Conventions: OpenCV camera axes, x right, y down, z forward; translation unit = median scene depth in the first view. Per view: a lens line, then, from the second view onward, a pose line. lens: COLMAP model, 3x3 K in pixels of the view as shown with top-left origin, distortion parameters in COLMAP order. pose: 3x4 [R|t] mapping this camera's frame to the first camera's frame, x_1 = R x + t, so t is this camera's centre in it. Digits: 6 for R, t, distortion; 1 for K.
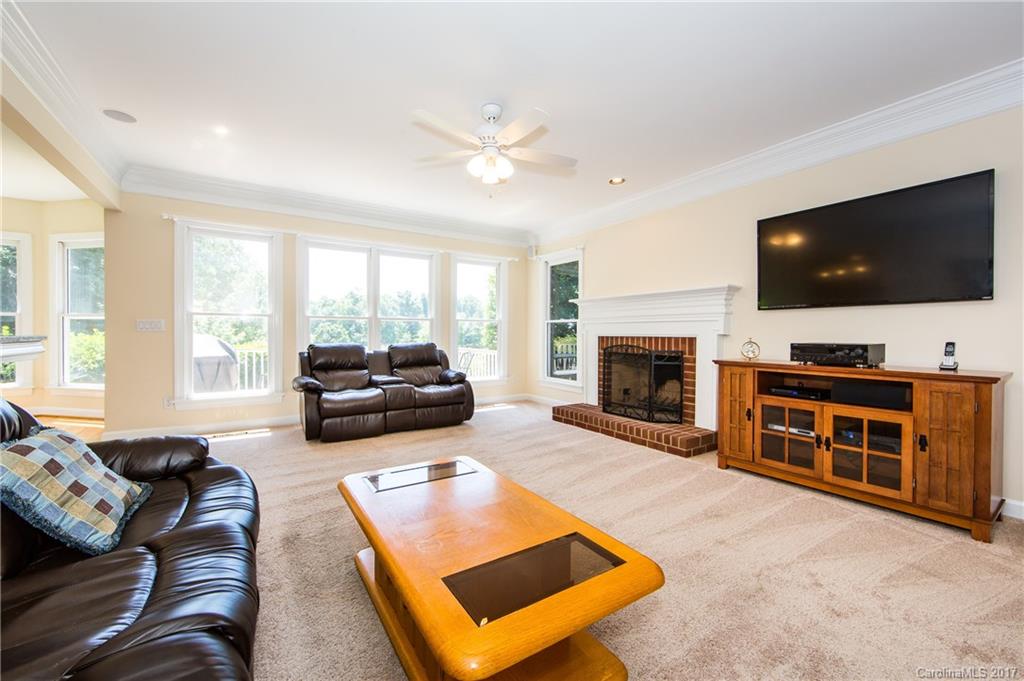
lens RADIAL K [[406.4, 0, 513.1], [0, 406.4, 322.9], [0, 0, 1]] dist [0.000407, 0.000104]
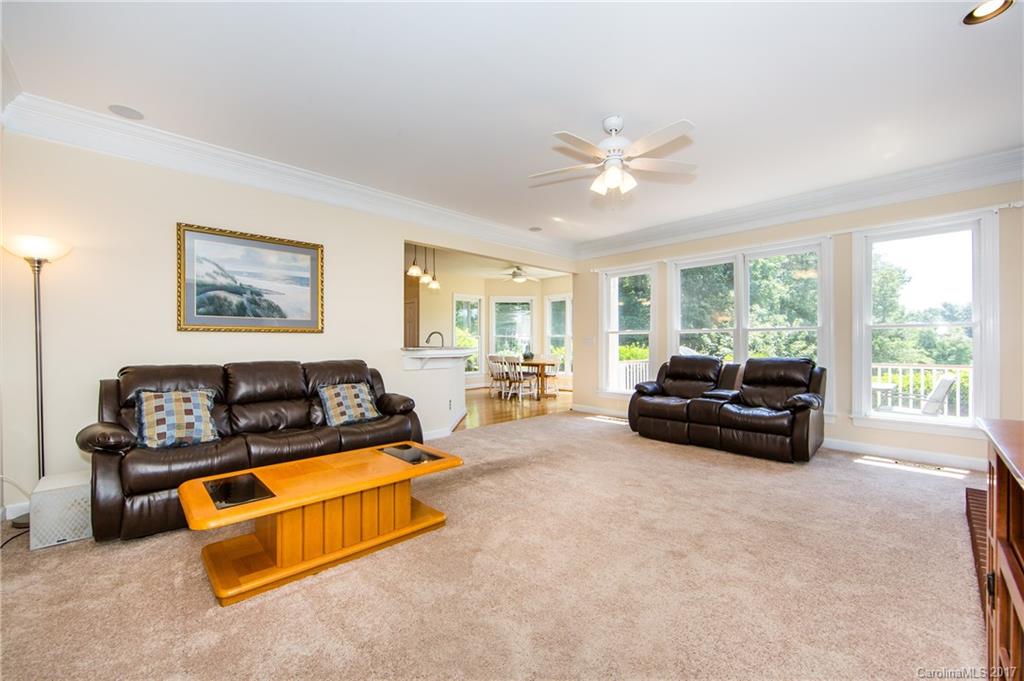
lens RADIAL K [[408.4, 0, 512.0], [0, 408.4, 340.5], [0, 0, 1]] dist [0.001442, 0.000193]
pose [[0.181087, -0.013411, -0.983376, 0.546021], [0.023404, 0.999683, -0.009324, 0.011836], [0.983189, -0.021327, 0.181343, 0.347302]]
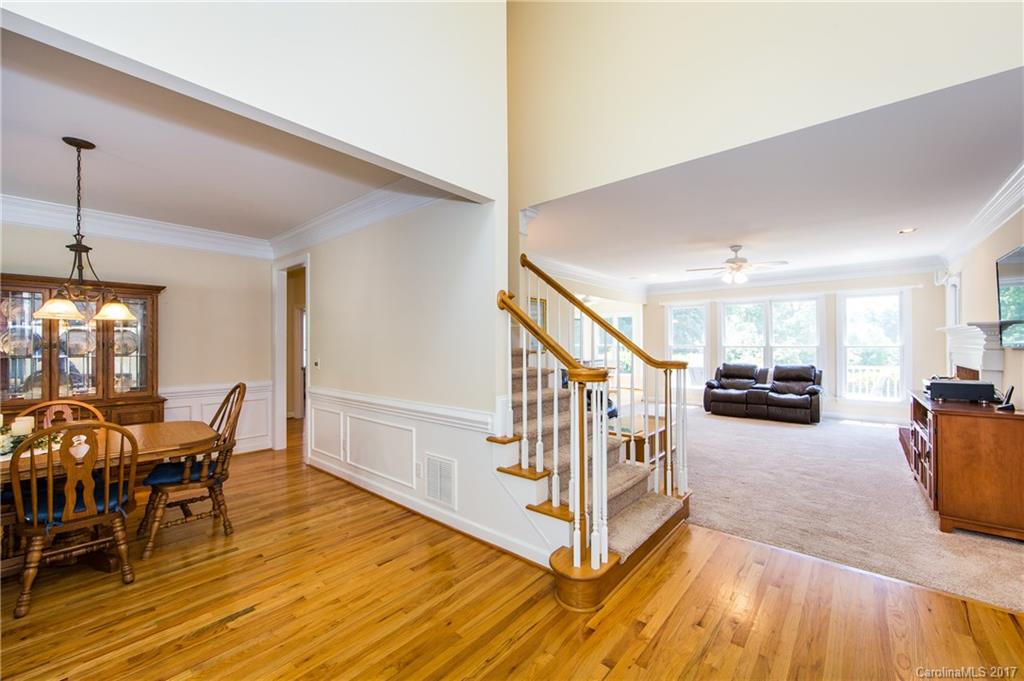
lens RADIAL K [[405.7, 0, 517.4], [0, 405.7, 340.6], [0, 0, 1]] dist [-0.000447, 0.000069]
pose [[0.283671, -0.014383, -0.958814, 0.937914], [0.032509, 0.999457, -0.005375, -0.062341], [0.958370, -0.029646, 0.283985, -0.358255]]
